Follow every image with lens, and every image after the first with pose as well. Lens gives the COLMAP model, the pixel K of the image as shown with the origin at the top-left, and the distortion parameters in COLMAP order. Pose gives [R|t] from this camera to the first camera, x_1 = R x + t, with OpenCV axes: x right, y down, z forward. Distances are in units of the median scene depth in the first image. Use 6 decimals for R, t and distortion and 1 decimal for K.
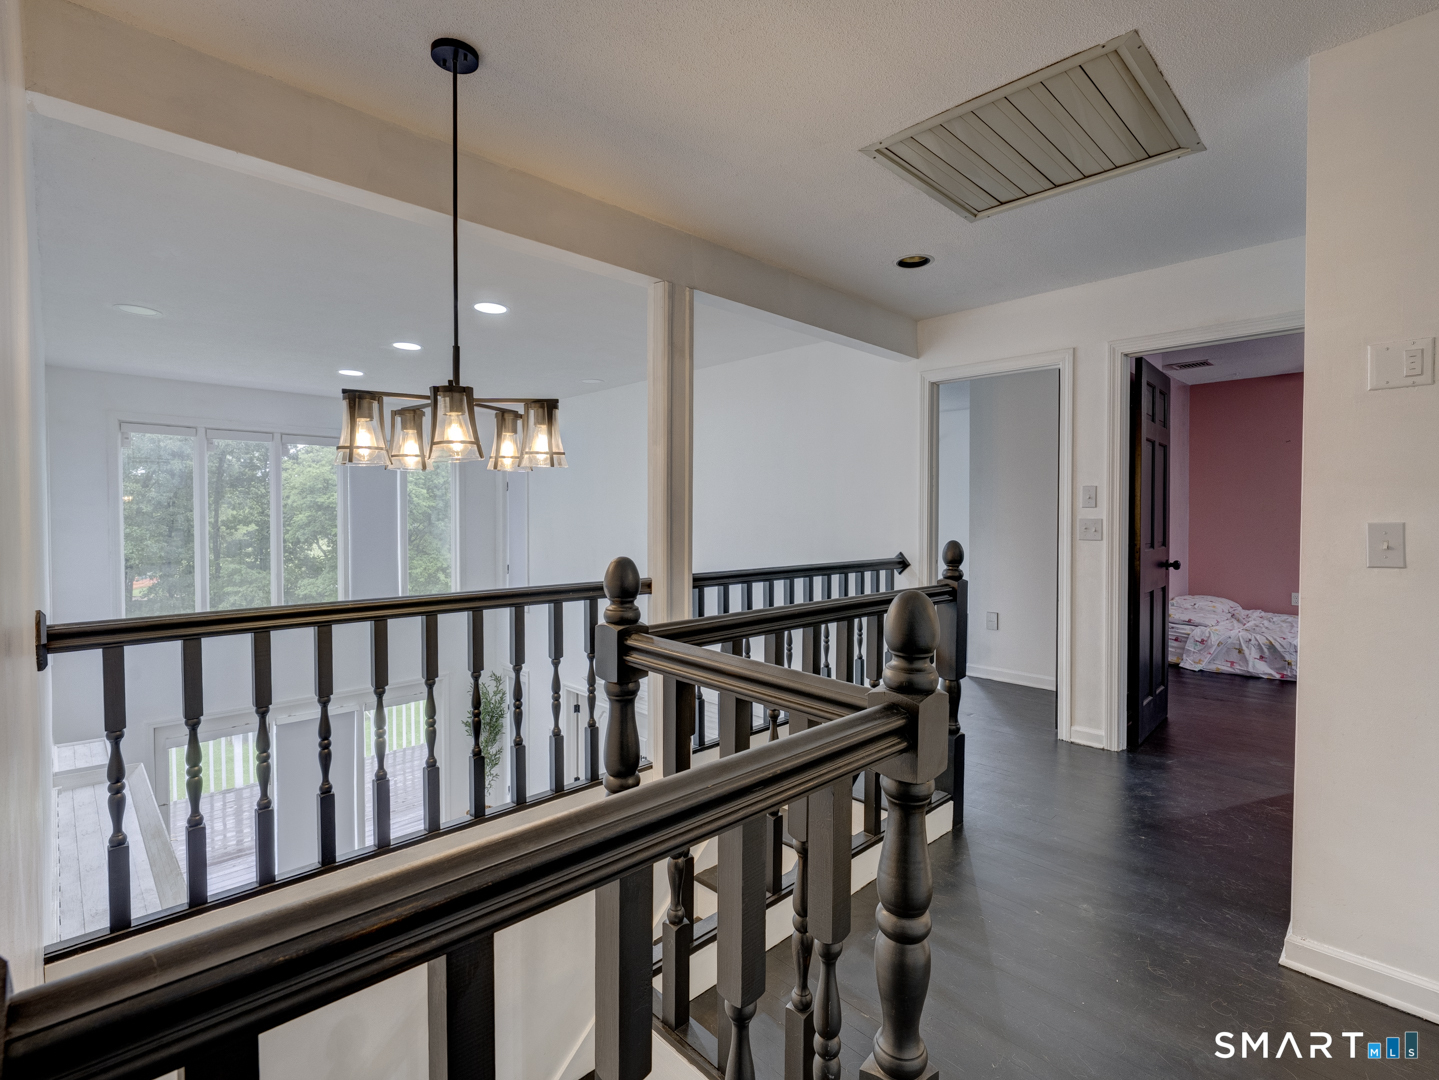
lens RADIAL K [[674.2, 0, 716.1], [0, 674.2, 531.1], [0, 0, 1]] dist [-0.001097, -0.000192]
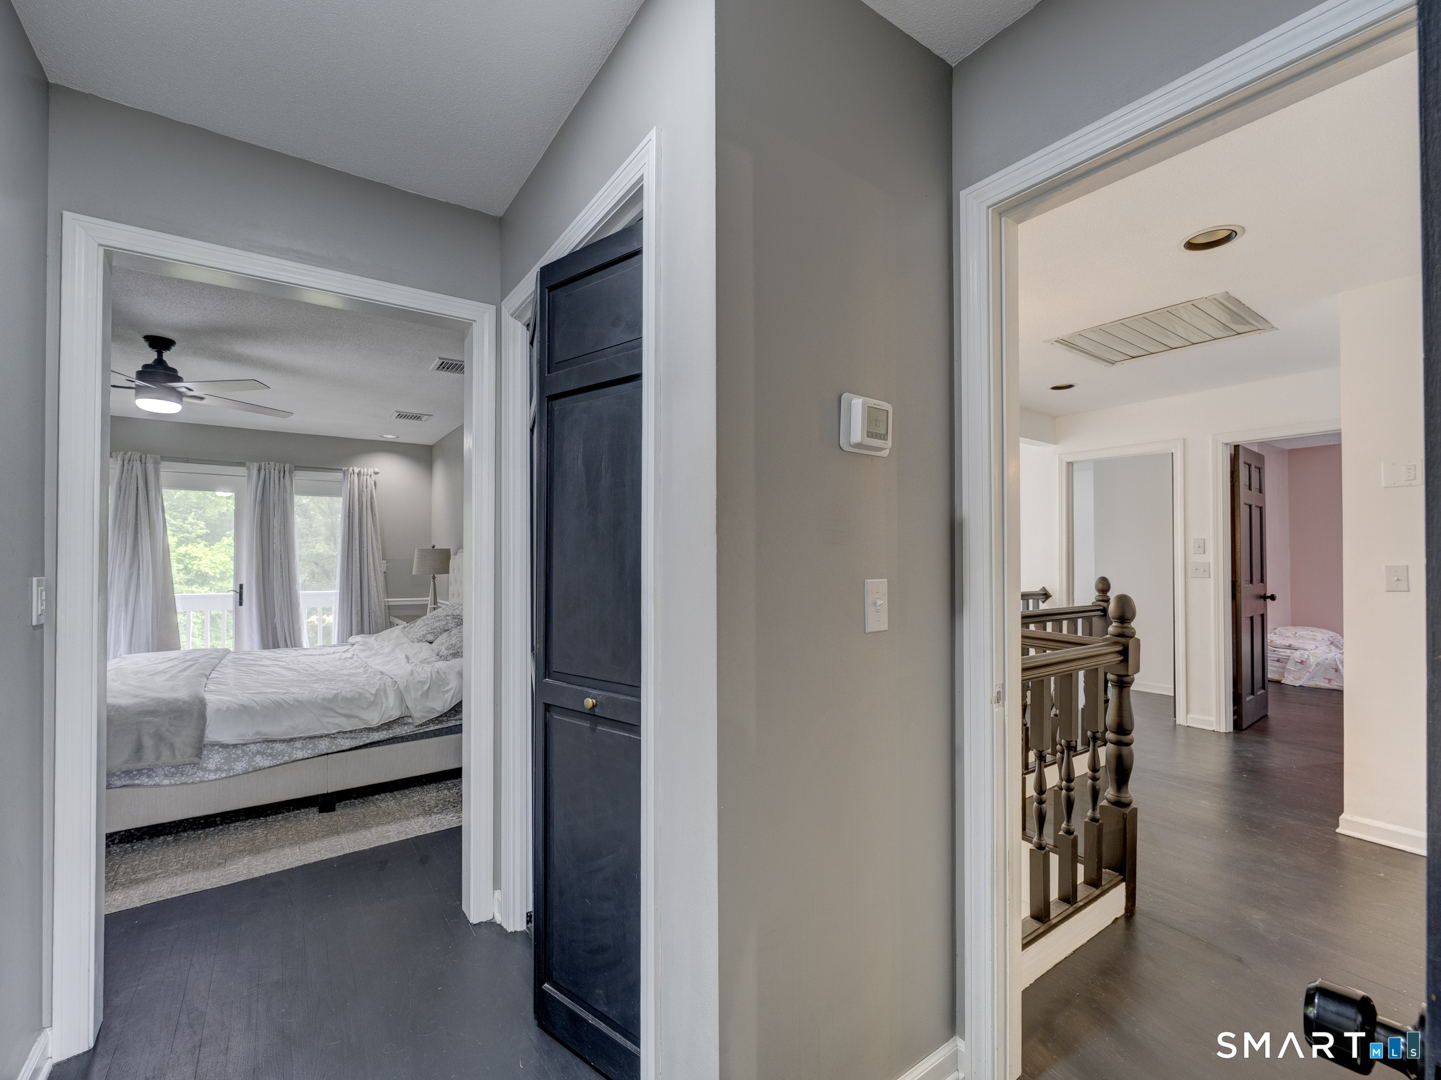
lens RADIAL K [[612.3, 0, 715.8], [0, 612.3, 554.6], [0, 0, 1]] dist [-0.000129, 0.000260]
pose [[0.987959, -0.001603, -0.154705, -0.220963], [-0.002947, 0.999570, -0.029177, 0.005460], [0.154685, 0.029282, 0.987530, -0.376688]]
